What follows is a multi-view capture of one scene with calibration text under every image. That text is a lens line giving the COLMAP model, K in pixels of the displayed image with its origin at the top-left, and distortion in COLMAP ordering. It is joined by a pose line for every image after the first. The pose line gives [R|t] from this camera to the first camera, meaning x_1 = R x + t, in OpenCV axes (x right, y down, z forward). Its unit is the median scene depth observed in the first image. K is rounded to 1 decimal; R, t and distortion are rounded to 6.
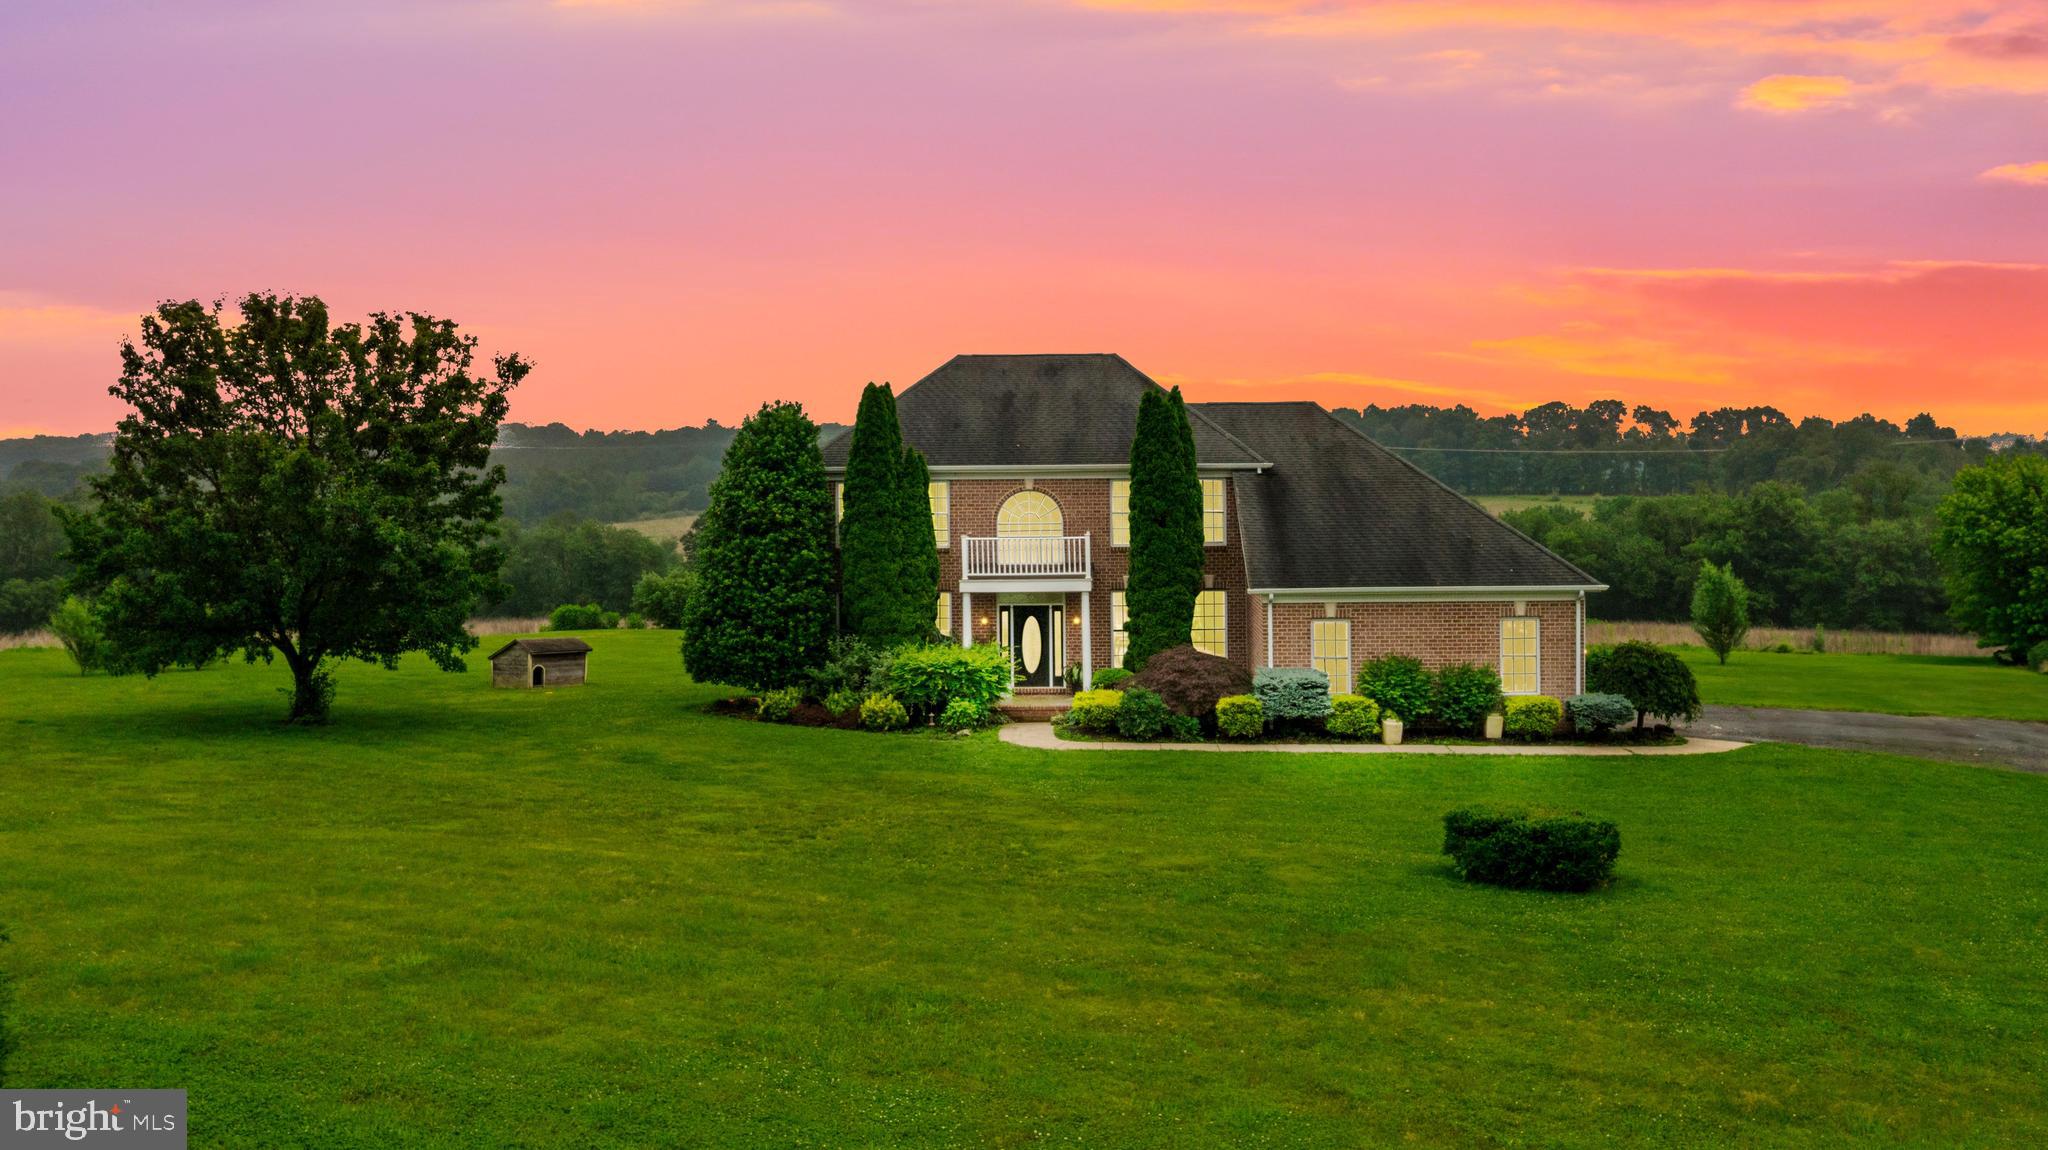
lens RADIAL K [[1681.2, 0, 1020.3], [0, 1681.2, 463.9], [0, 0, 1]] dist [-0.004722, -0.003512]
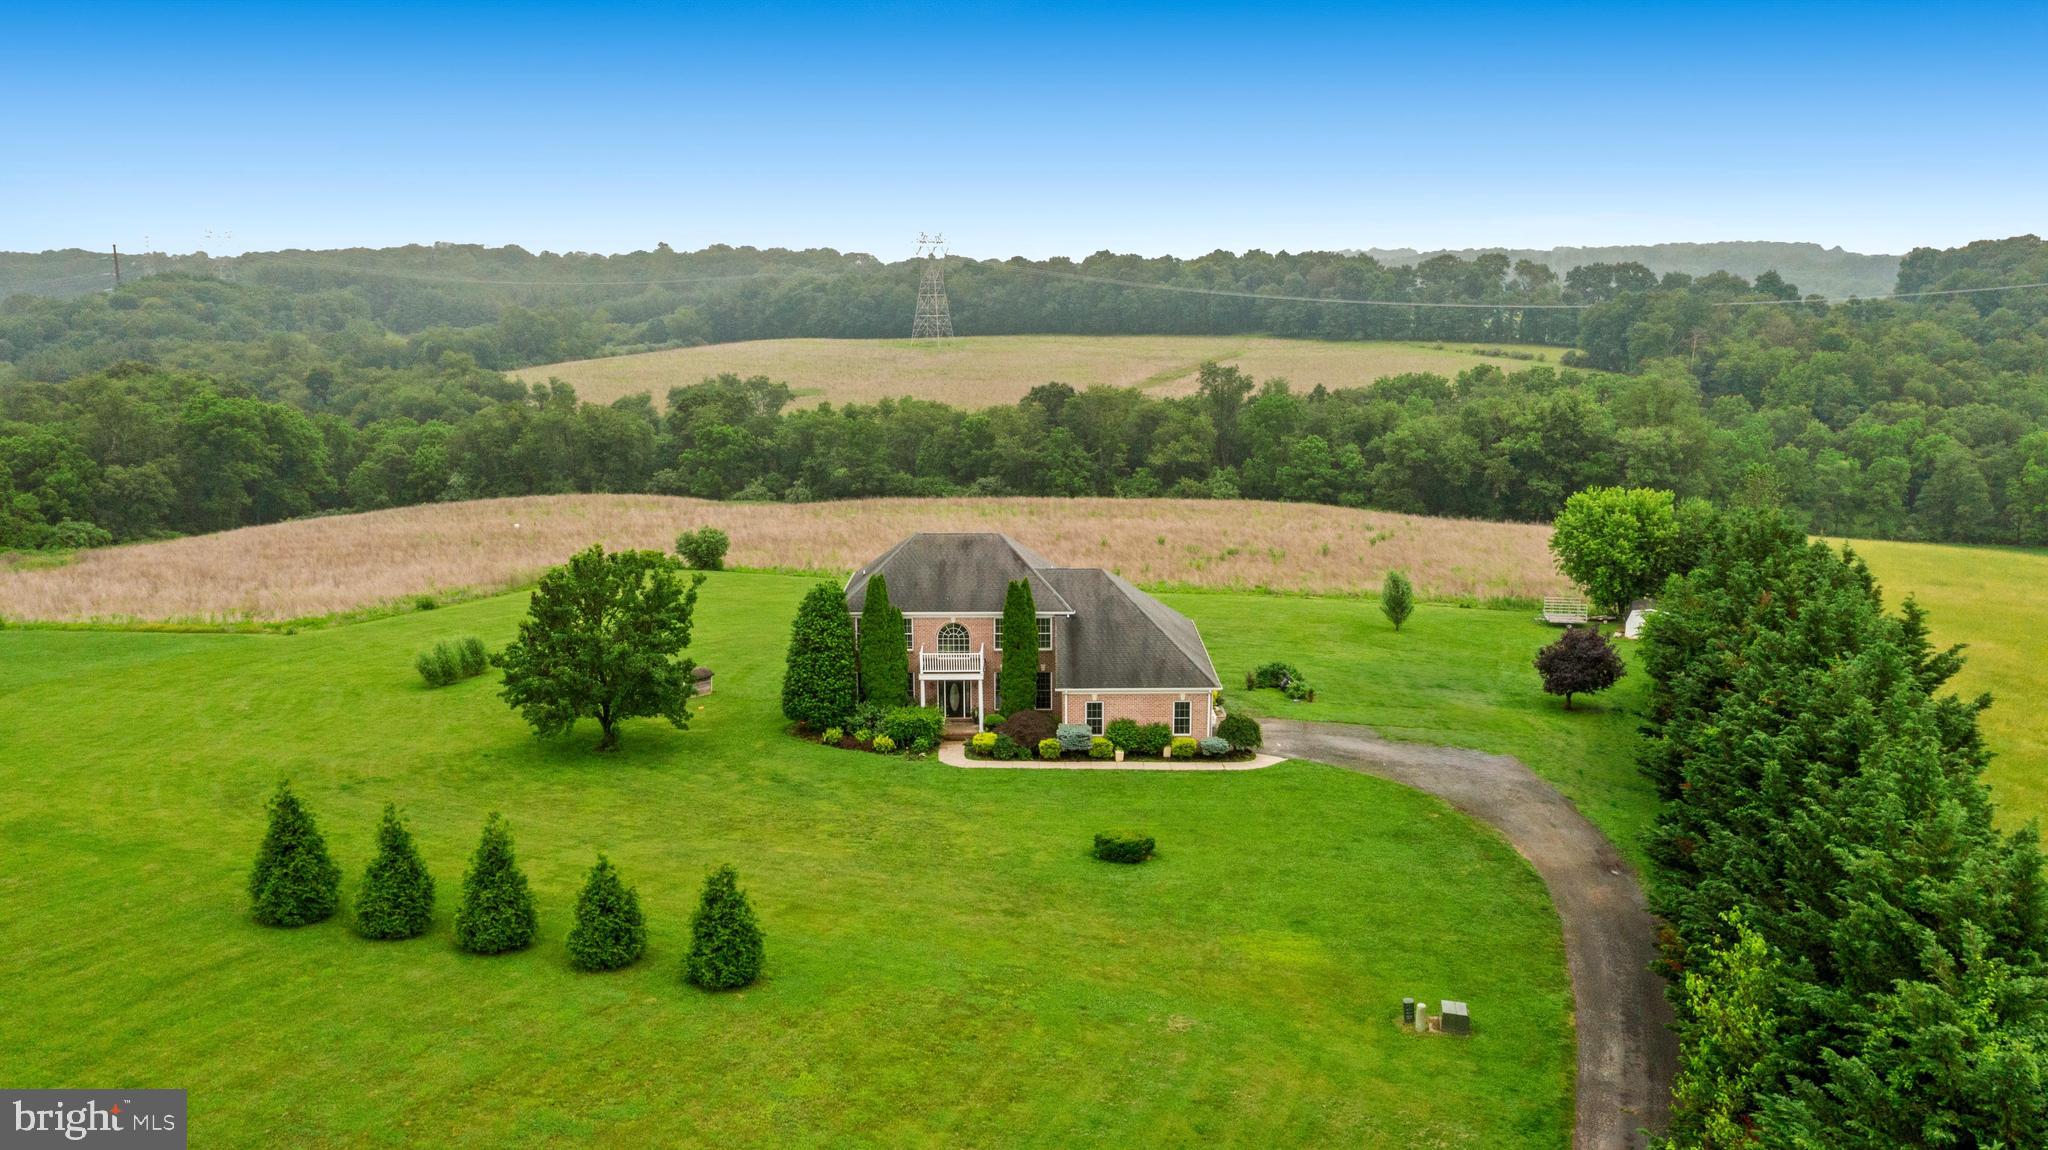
lens RADIAL K [[1705.5, 0, 1024.0], [0, 1705.5, 575.0], [0, 0, 1]] dist [-0.023370, 0.007020]
pose [[0.999336, -0.002856, 0.036319, 0.016189], [-0.004522, 0.979490, 0.201441, -0.458737], [-0.036150, -0.201472, 0.978827, -0.990879]]
